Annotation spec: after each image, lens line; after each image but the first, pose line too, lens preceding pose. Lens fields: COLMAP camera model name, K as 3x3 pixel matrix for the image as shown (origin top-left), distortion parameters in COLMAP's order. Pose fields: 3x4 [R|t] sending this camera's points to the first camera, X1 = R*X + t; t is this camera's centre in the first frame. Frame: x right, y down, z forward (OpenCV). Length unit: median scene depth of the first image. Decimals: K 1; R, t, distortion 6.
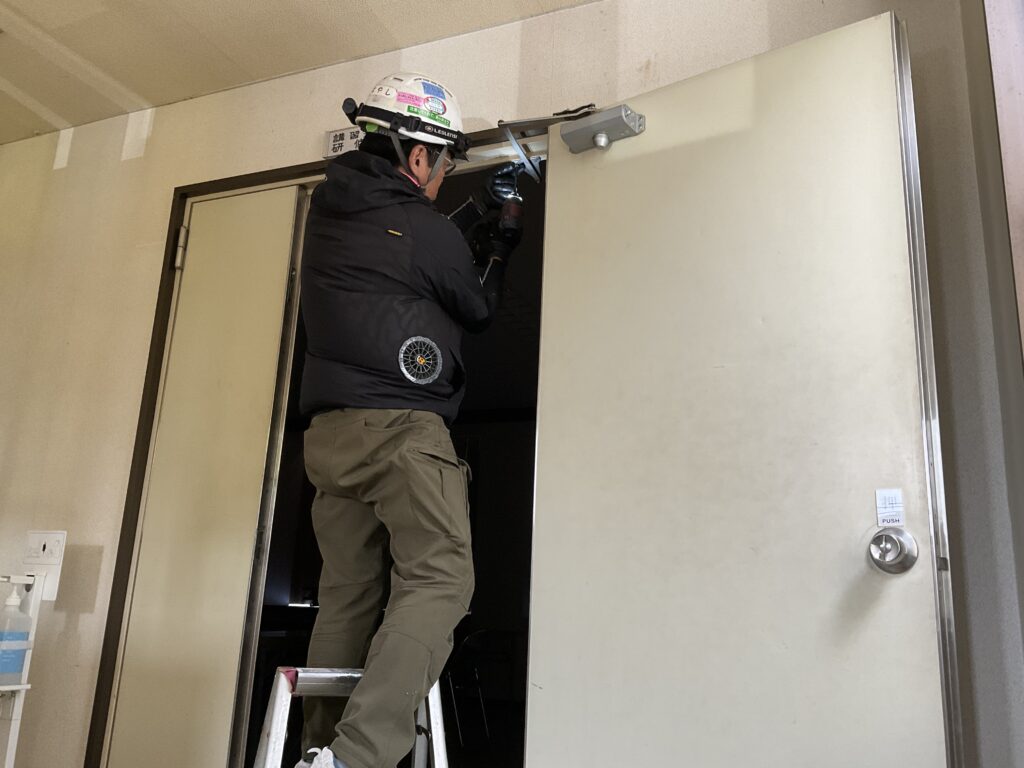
lens RADIAL K [[854.8, 0, 512.0], [0, 854.8, 384.0], [0, 0, 1]] dist [0.061416, -0.144252]
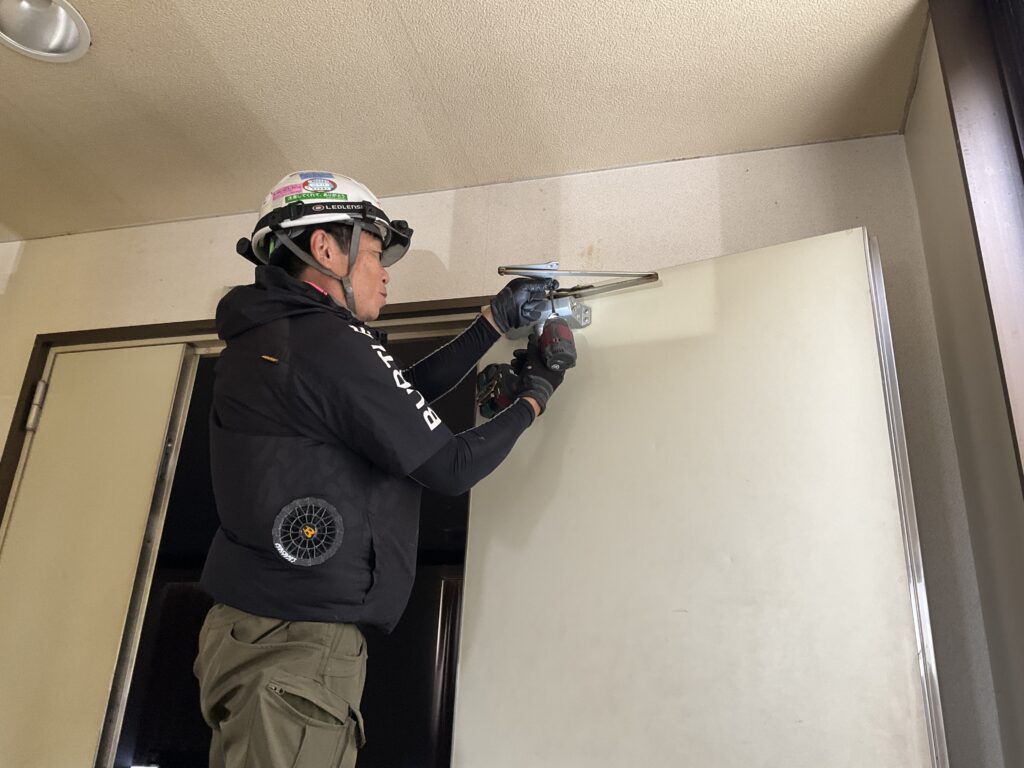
lens RADIAL K [[854.8, 0, 512.0], [0, 854.8, 384.0], [0, 0, 1]] dist [0.061416, -0.144252]
pose [[0.989803, 0.056265, 0.130863, -0.032896], [-0.036899, 0.988601, -0.145965, -0.075322], [-0.137584, 0.139648, 0.980596, 0.103607]]
